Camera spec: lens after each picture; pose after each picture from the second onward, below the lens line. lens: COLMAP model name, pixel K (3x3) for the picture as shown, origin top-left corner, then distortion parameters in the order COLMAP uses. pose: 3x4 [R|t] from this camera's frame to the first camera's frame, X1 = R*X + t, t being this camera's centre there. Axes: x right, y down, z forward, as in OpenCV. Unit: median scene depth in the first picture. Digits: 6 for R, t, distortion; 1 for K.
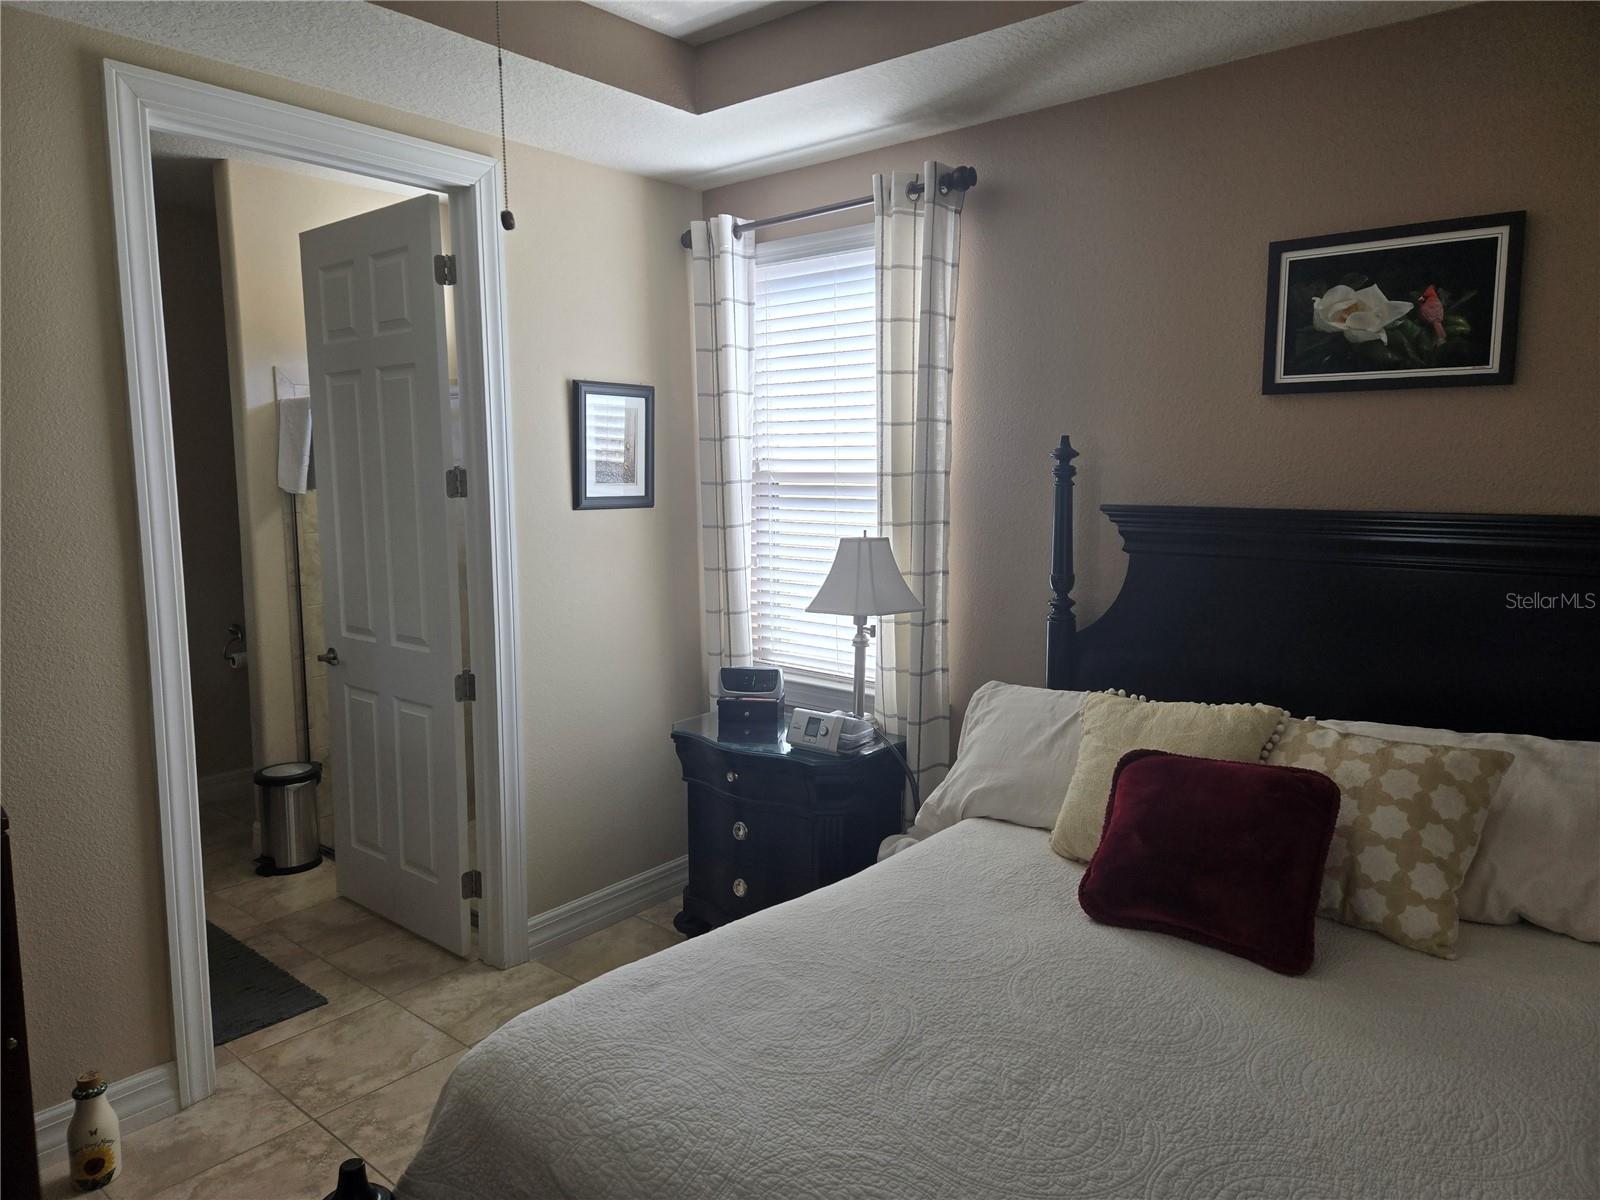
lens RADIAL K [[1074.2, 0, 797.1], [0, 1074.2, 602.7], [0, 0, 1]] dist [0.083416, -0.070302]
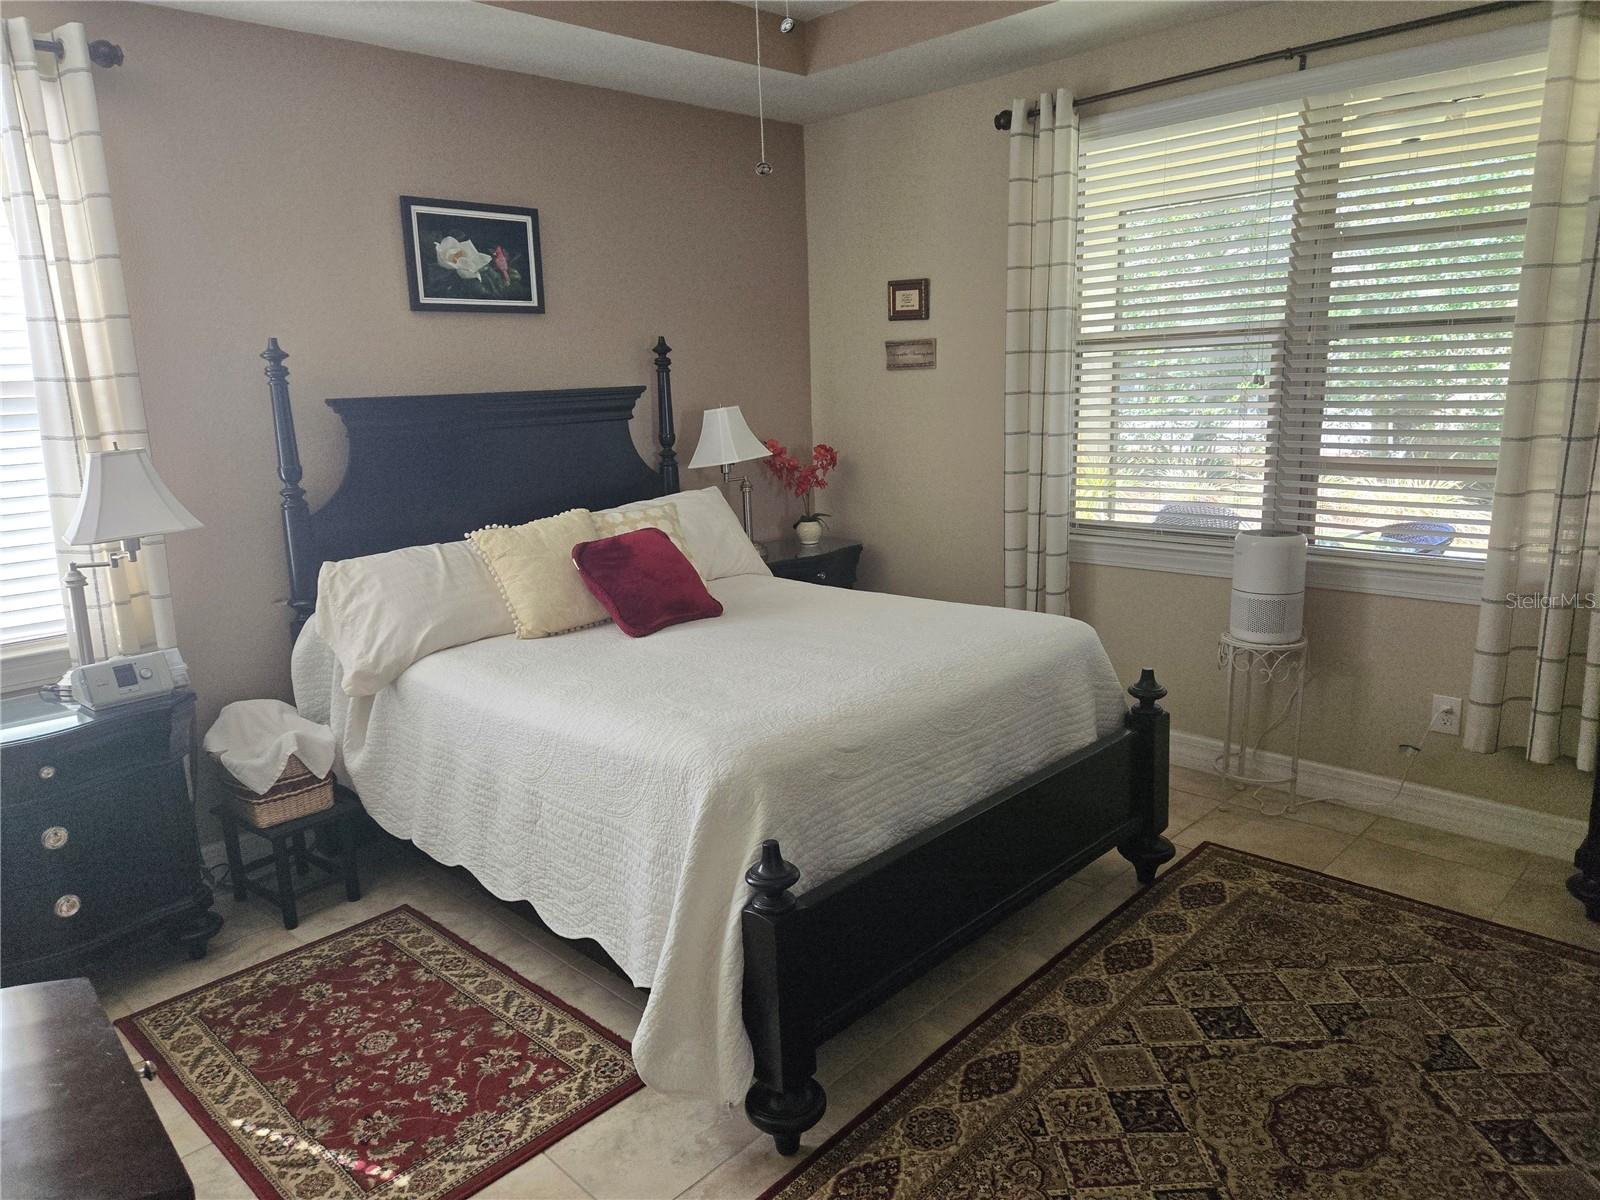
lens RADIAL K [[1074.2, 0, 796.8], [0, 1074.2, 592.2], [0, 0, 1]] dist [0.083416, -0.070302]
pose [[0.053559, -0.214086, 0.975345, -0.985454], [0.156971, 0.966409, 0.203505, -0.056664], [-0.986150, 0.142202, 0.085365, 0.492089]]
